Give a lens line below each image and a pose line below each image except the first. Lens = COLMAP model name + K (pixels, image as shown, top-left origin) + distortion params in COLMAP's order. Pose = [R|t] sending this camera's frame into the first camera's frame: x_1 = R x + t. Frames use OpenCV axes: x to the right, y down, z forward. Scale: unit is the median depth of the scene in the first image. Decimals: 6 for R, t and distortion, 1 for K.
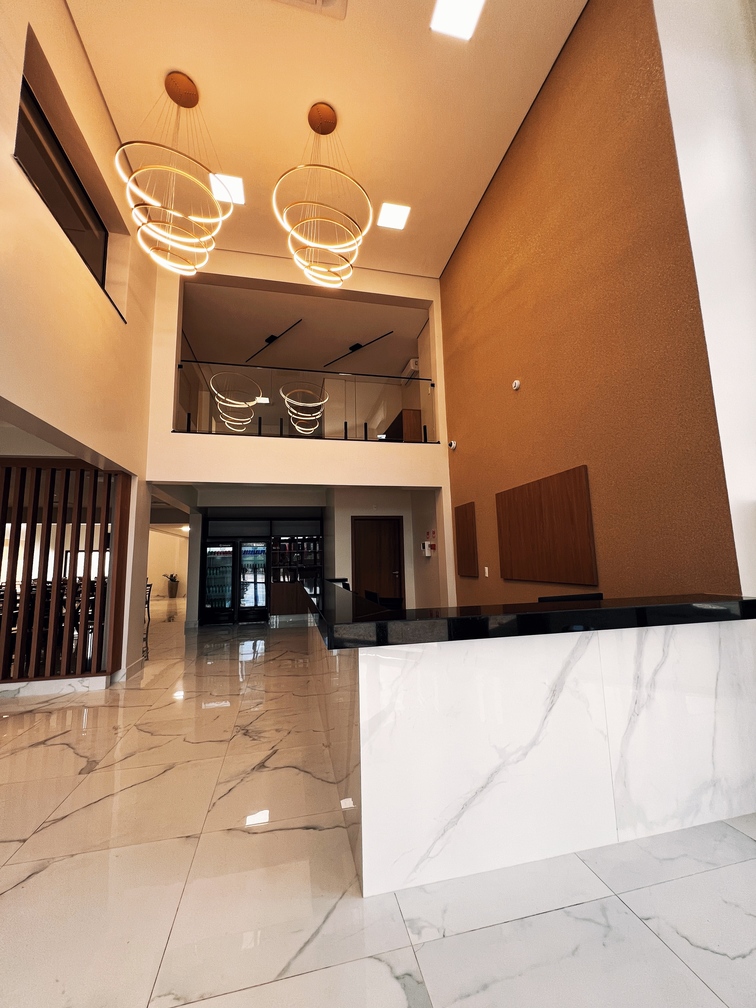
lens RADIAL K [[406.5, 0, 378.3], [0, 406.5, 504.3], [0, 0, 1]] dist [0.000217, 0.000013]
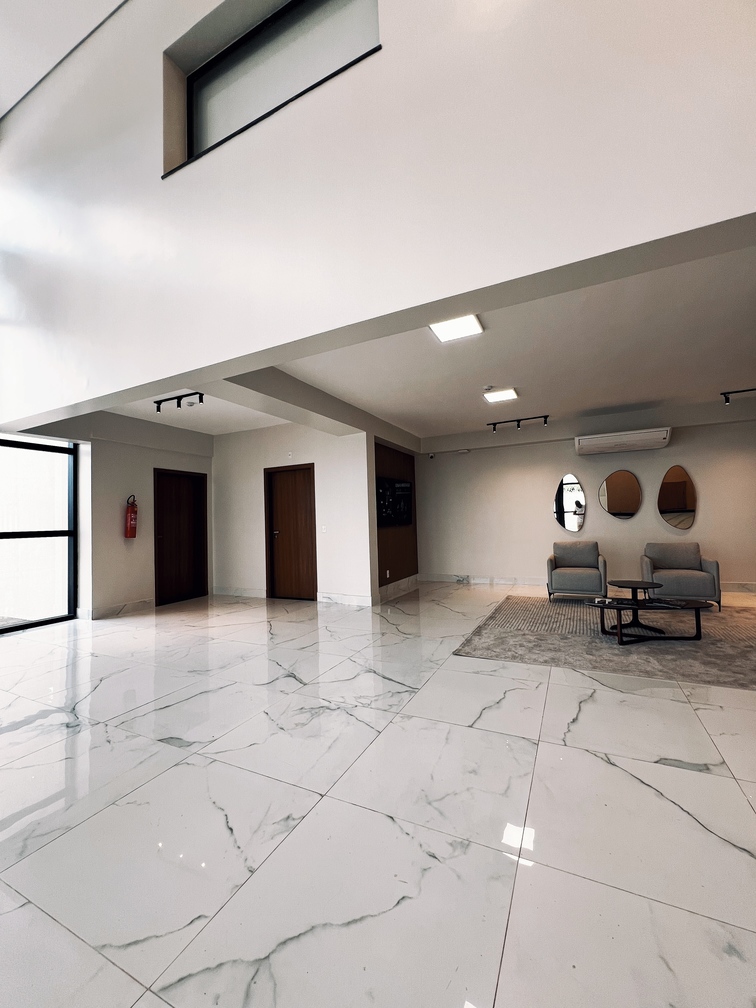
lens RADIAL K [[407.2, 0, 378.6], [0, 407.2, 502.8], [0, 0, 1]] dist [0.001084, -0.000047]
pose [[-0.630175, 0.011048, -0.776374, 0.249298], [0.150966, 0.982560, -0.108556, 0.256996], [0.761635, -0.185615, -0.620853, 1.676652]]
